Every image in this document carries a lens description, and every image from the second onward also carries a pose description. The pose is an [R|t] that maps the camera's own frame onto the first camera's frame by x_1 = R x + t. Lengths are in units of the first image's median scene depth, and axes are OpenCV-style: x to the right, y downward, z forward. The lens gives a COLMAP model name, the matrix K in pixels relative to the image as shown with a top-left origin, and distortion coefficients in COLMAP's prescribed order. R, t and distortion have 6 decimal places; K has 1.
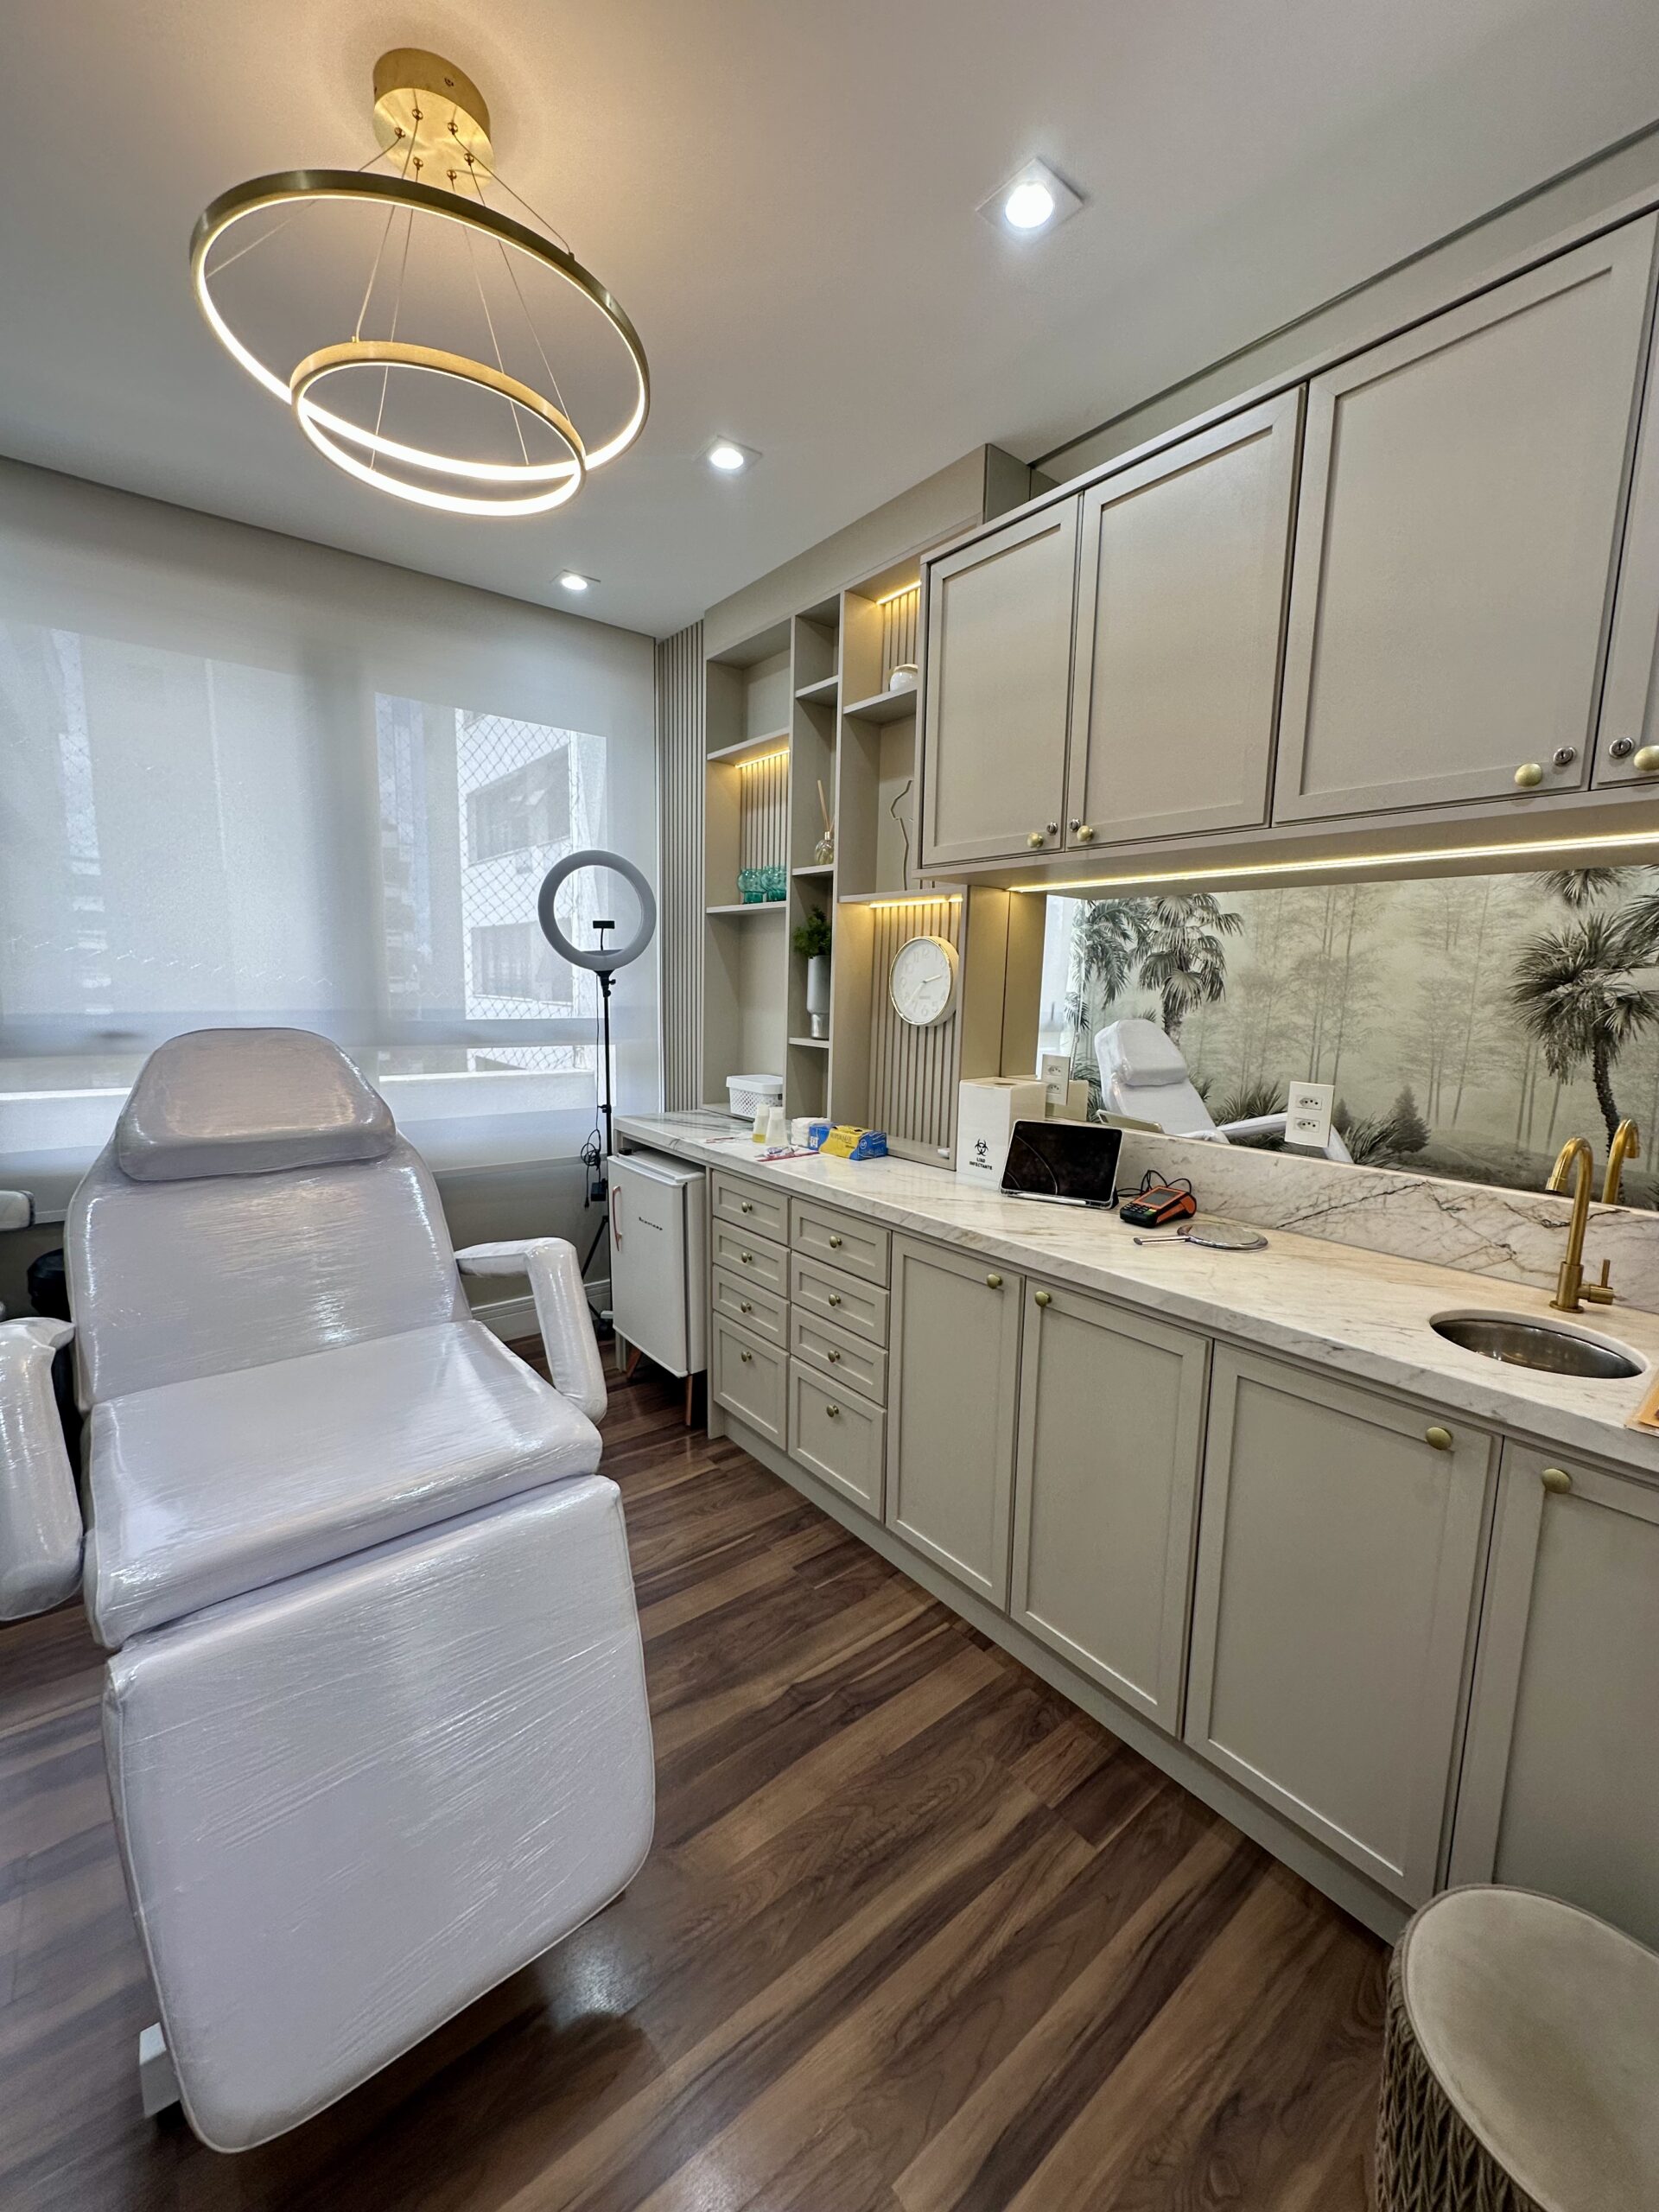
lens RADIAL K [[874.3, 0, 829.5], [0, 874.3, 1106.0], [0, 0, 1]] dist [-0.001598, -0.000034]
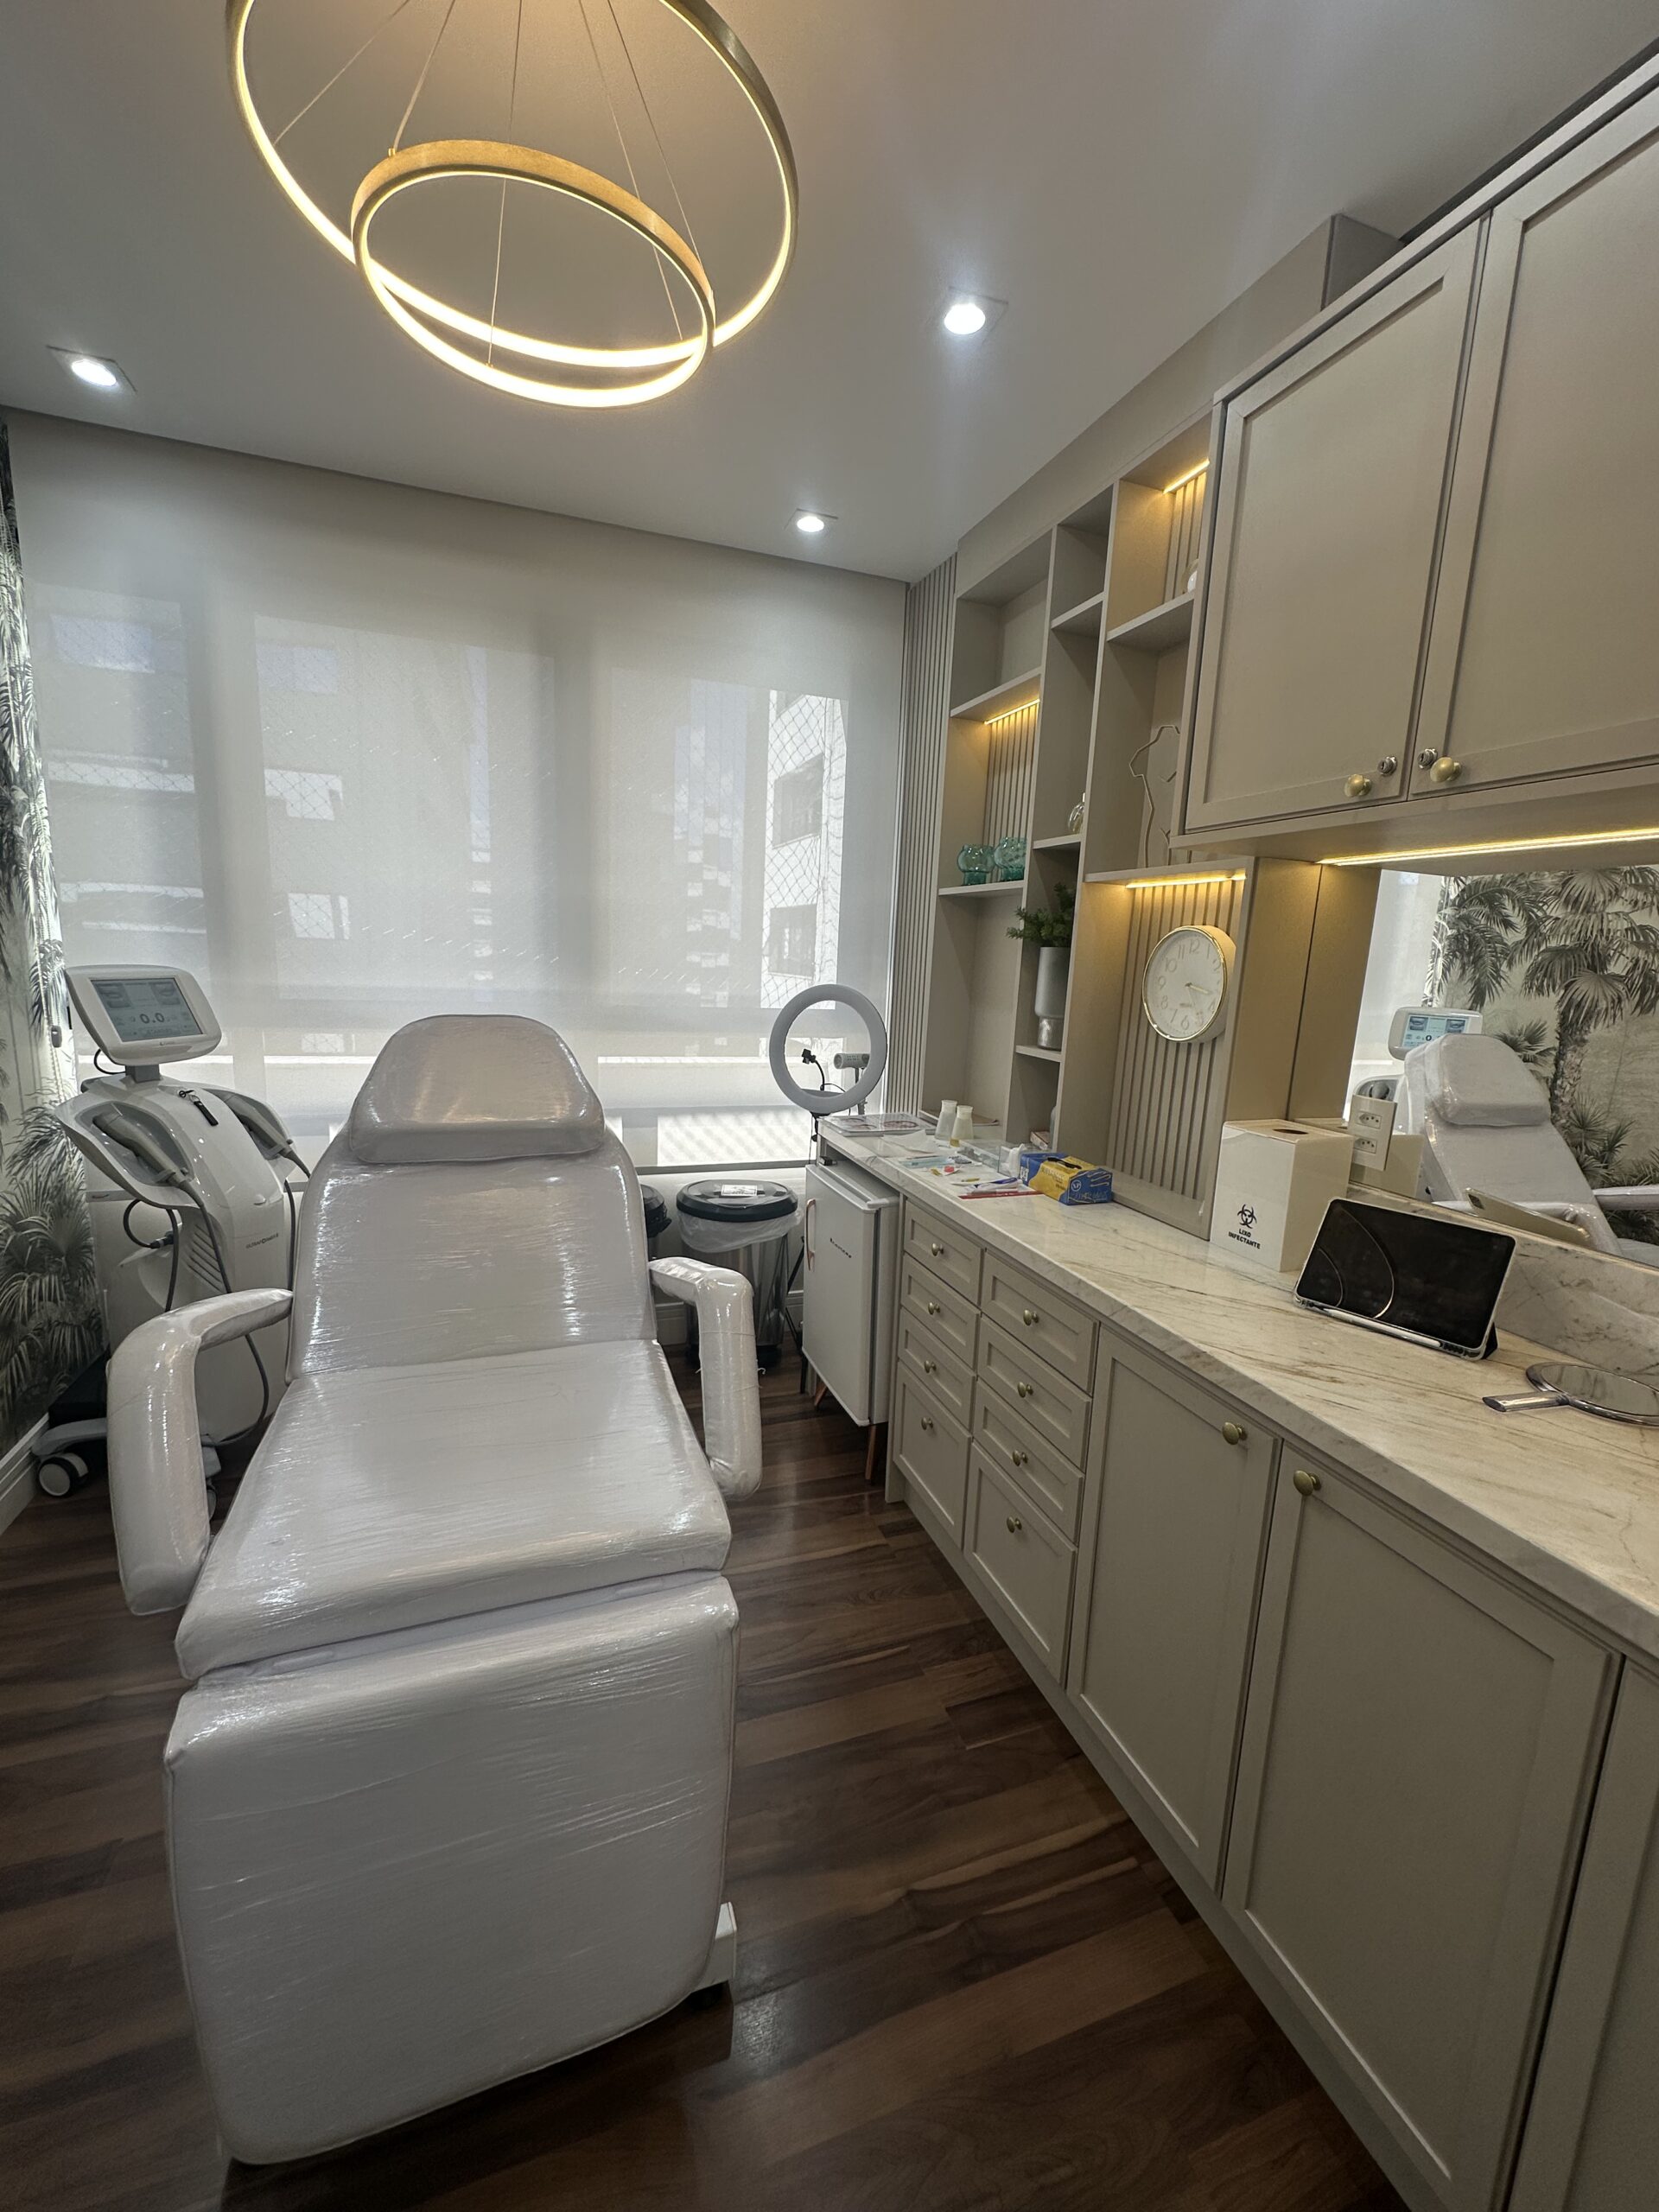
lens RADIAL K [[874.3, 0, 829.5], [0, 874.3, 1106.0], [0, 0, 1]] dist [-0.001598, -0.000034]
pose [[0.946225, 0.074325, -0.314856, 0.057304], [-0.067829, 0.997198, 0.031555, -0.038167], [0.316319, -0.008502, 0.948615, 0.167341]]
